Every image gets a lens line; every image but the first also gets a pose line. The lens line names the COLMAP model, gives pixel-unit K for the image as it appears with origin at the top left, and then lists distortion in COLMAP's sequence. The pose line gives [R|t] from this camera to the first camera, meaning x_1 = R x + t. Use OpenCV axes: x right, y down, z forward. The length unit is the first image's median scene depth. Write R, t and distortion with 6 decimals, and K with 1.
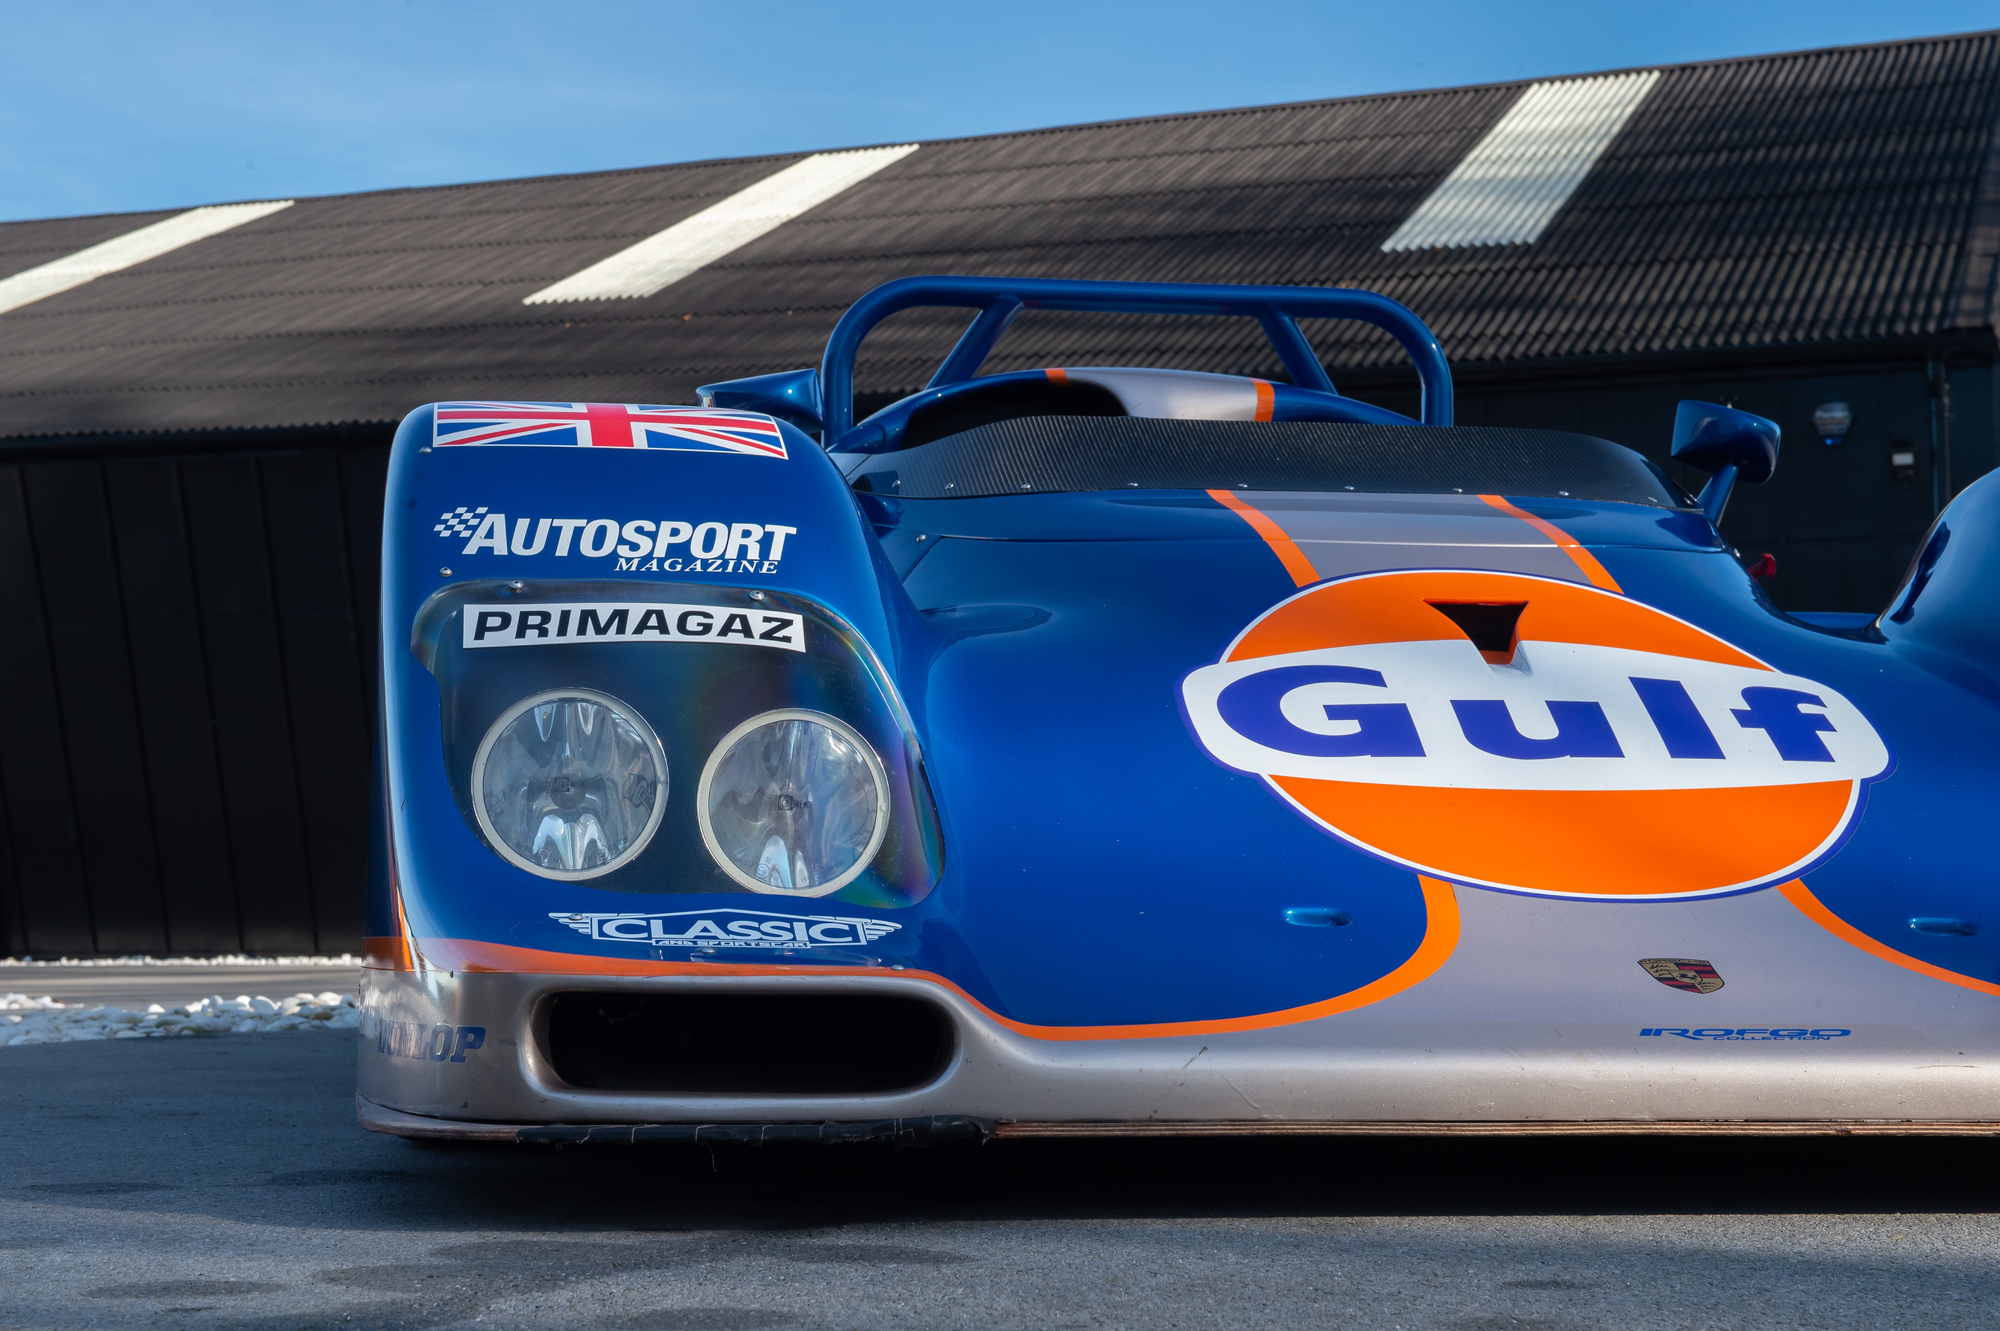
lens RADIAL K [[3256.3, 0, 1000.0], [0, 3256.3, 665.5], [0, 0, 1]] dist [0.132939, 0.007156]
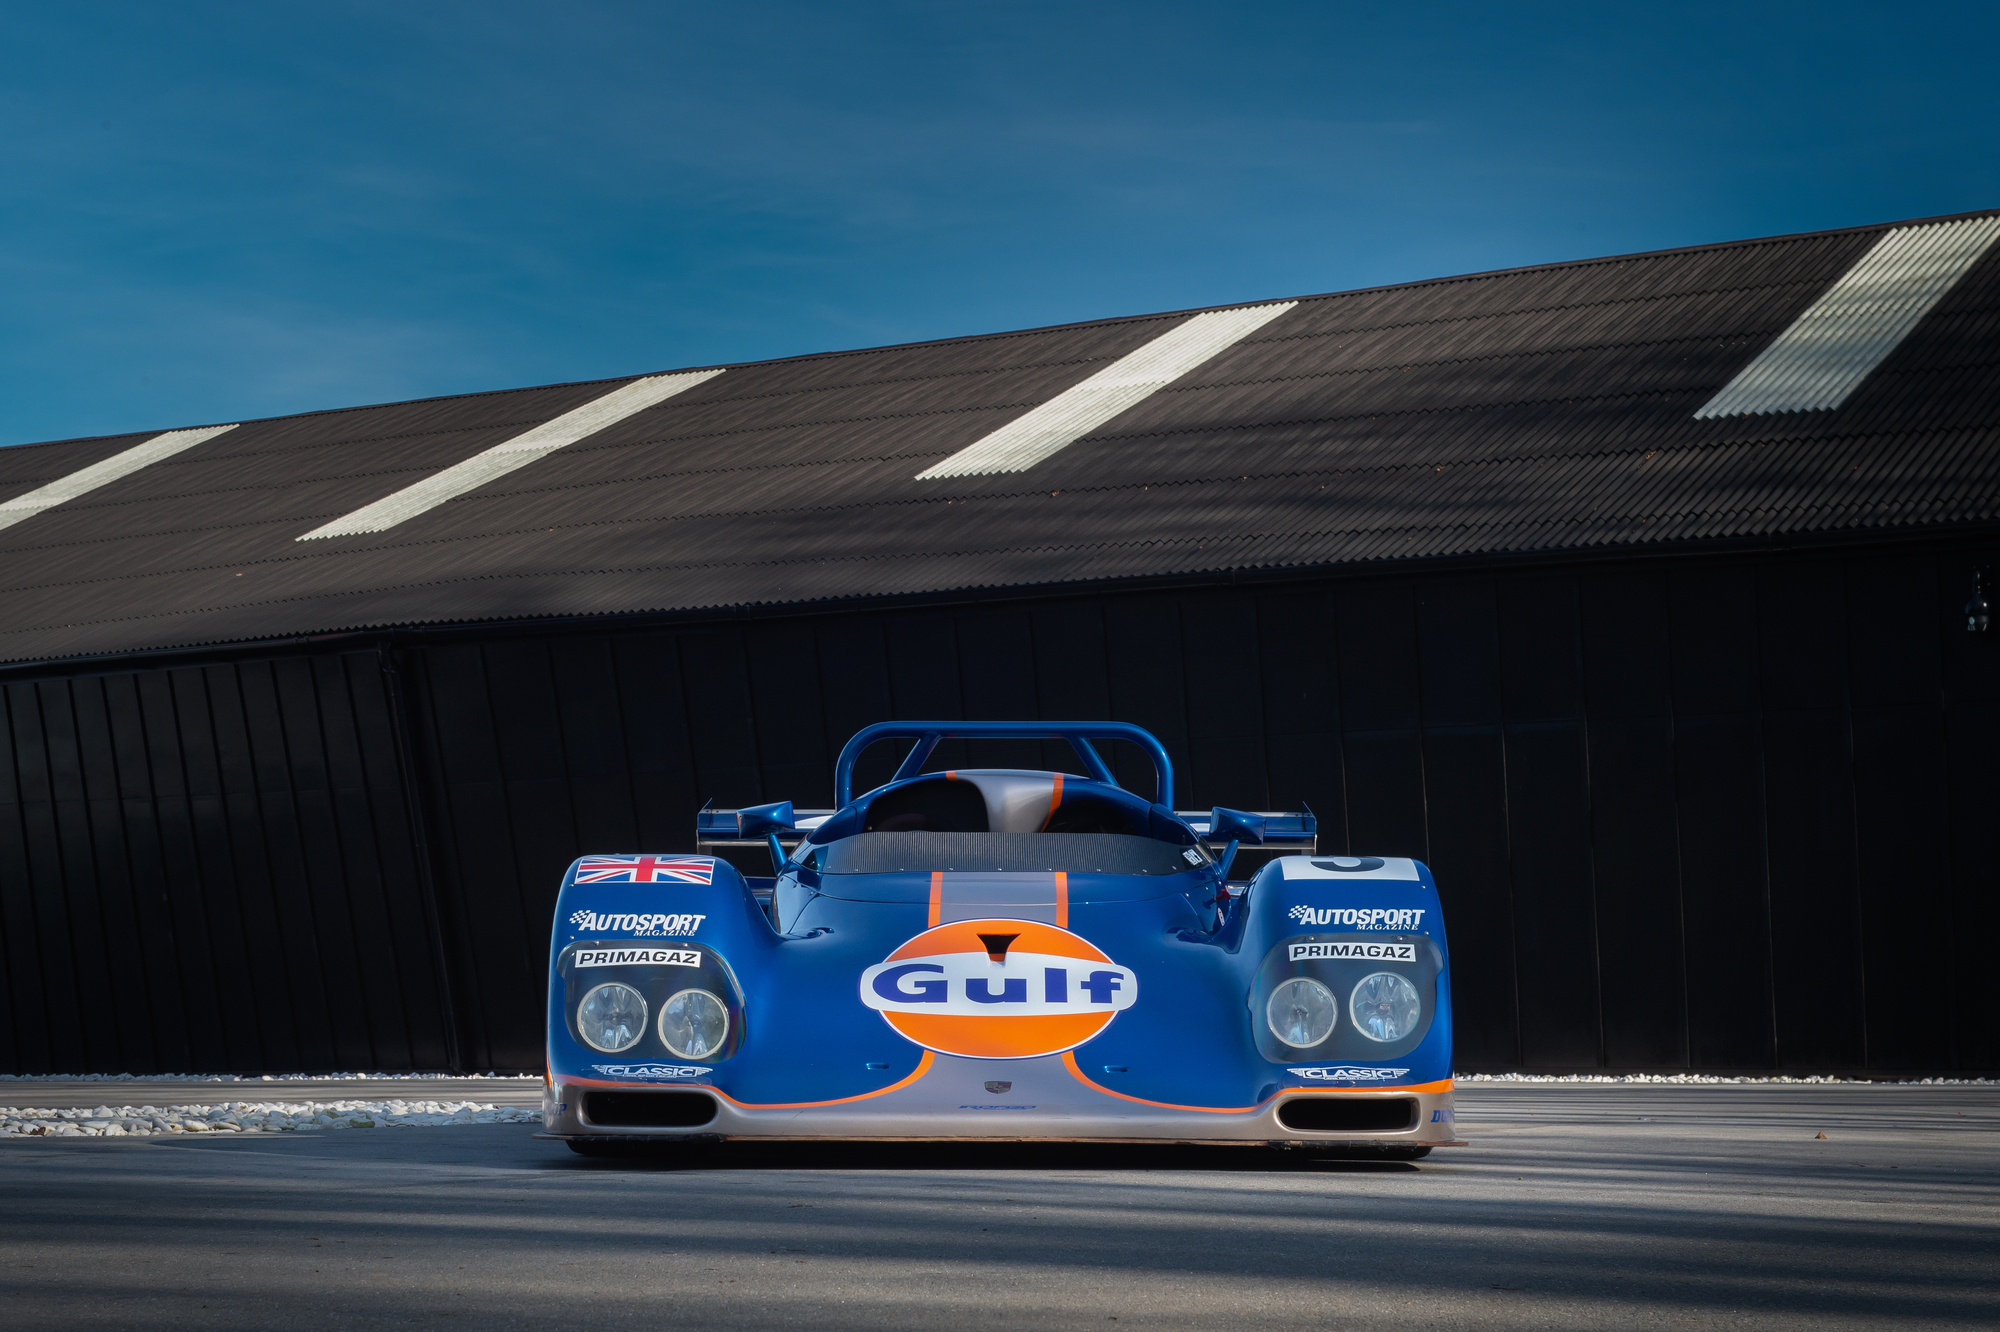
lens RADIAL K [[3555.8, 0, 915.3], [0, 3555.8, 663.2], [0, 0, 1]] dist [0.144342, -0.100964]
pose [[0.984887, -0.016889, -0.172371, 0.070794], [0.012464, 0.999565, -0.026722, -0.019650], [0.172747, 0.024170, 0.984670, -0.211844]]
